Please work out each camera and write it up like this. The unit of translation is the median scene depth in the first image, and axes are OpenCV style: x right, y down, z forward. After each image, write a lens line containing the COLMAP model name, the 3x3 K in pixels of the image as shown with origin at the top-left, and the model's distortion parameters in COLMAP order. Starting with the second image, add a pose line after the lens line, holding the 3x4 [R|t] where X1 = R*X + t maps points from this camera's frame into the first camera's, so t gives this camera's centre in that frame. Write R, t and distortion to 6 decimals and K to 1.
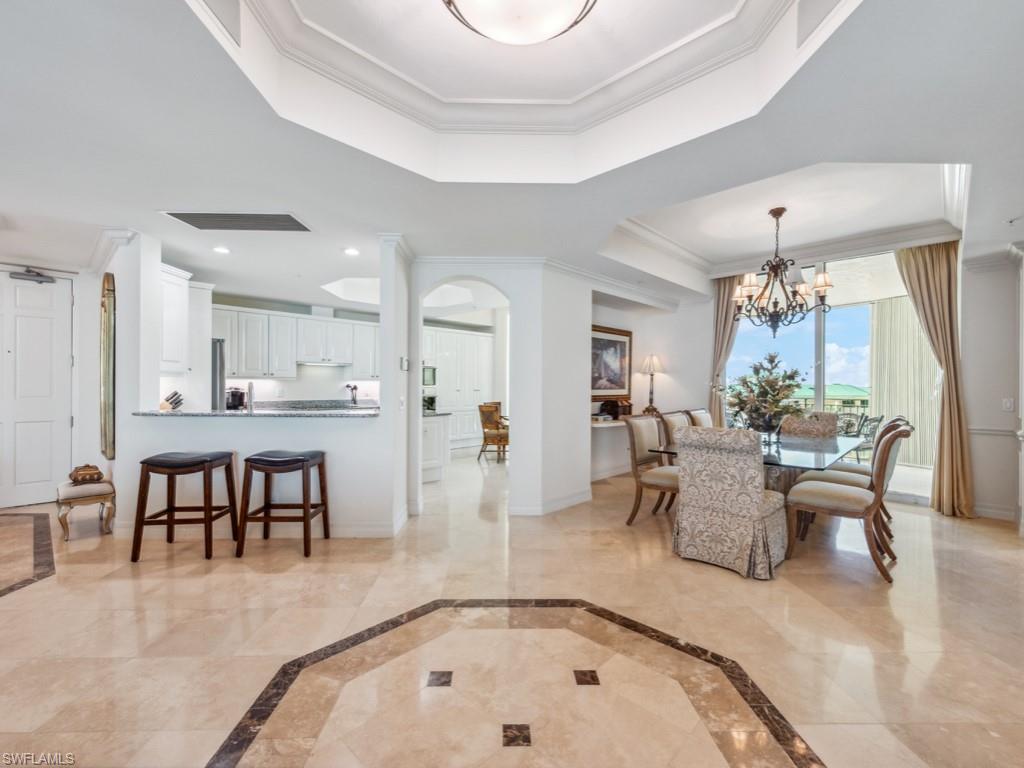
lens RADIAL K [[453.5, 0, 507.7], [0, 453.5, 386.4], [0, 0, 1]] dist [-0.001351, -0.000686]
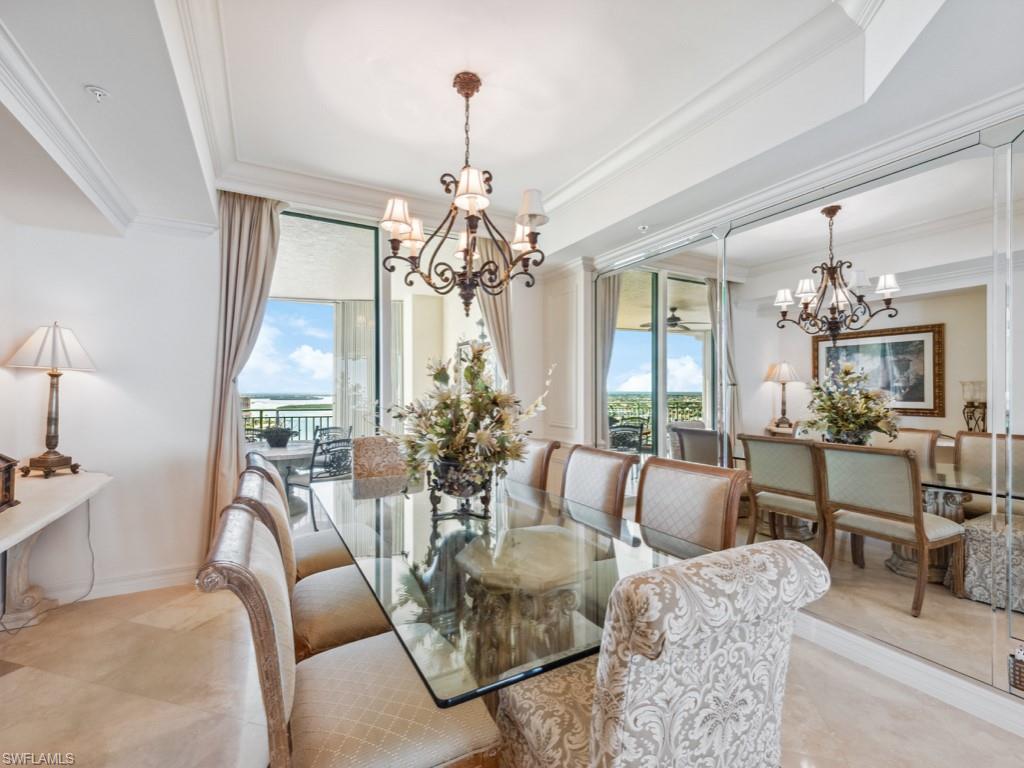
lens RADIAL K [[453.5, 0, 507.7], [0, 453.5, 386.4], [0, 0, 1]] dist [-0.001351, -0.000686]
pose [[0.298554, -0.001284, 0.954392, 0.147717], [0.005647, 0.999984, -0.000422, -0.034828], [-0.954376, 0.005516, 0.298557, 1.286434]]
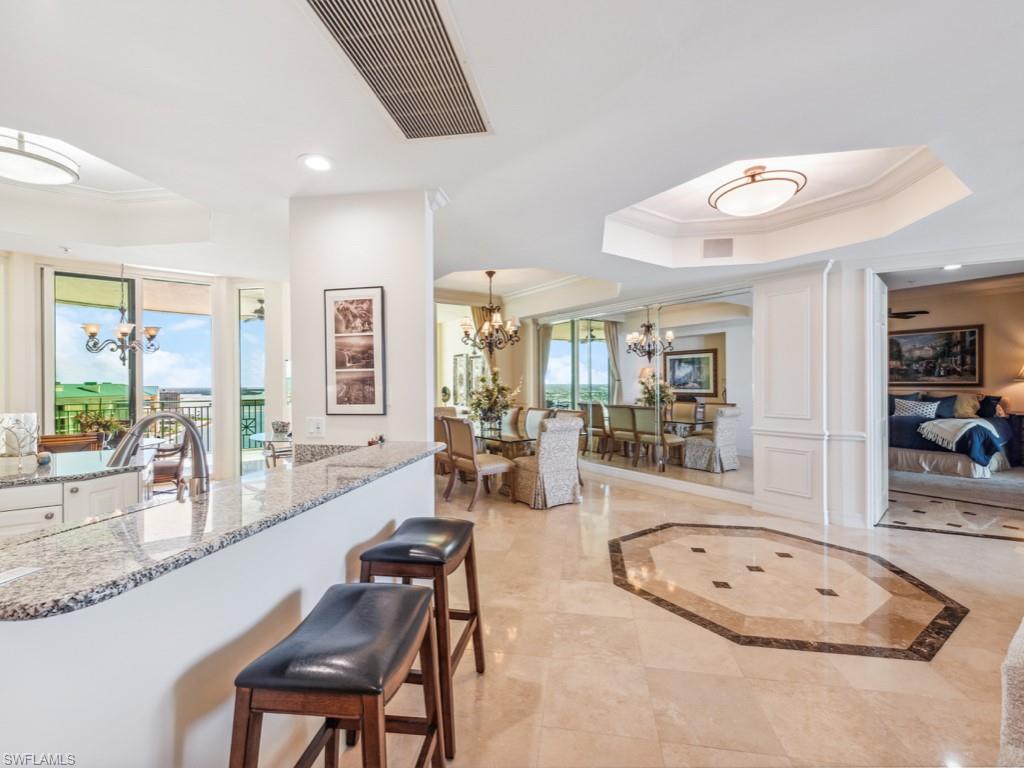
lens RADIAL K [[453.5, 0, 507.7], [0, 453.5, 386.4], [0, 0, 1]] dist [-0.001351, -0.000686]
pose [[0.183083, -0.015510, 0.982975, -1.387629], [0.008422, 0.999864, 0.014208, -0.051641], [-0.983061, 0.005677, 0.183189, 1.100707]]
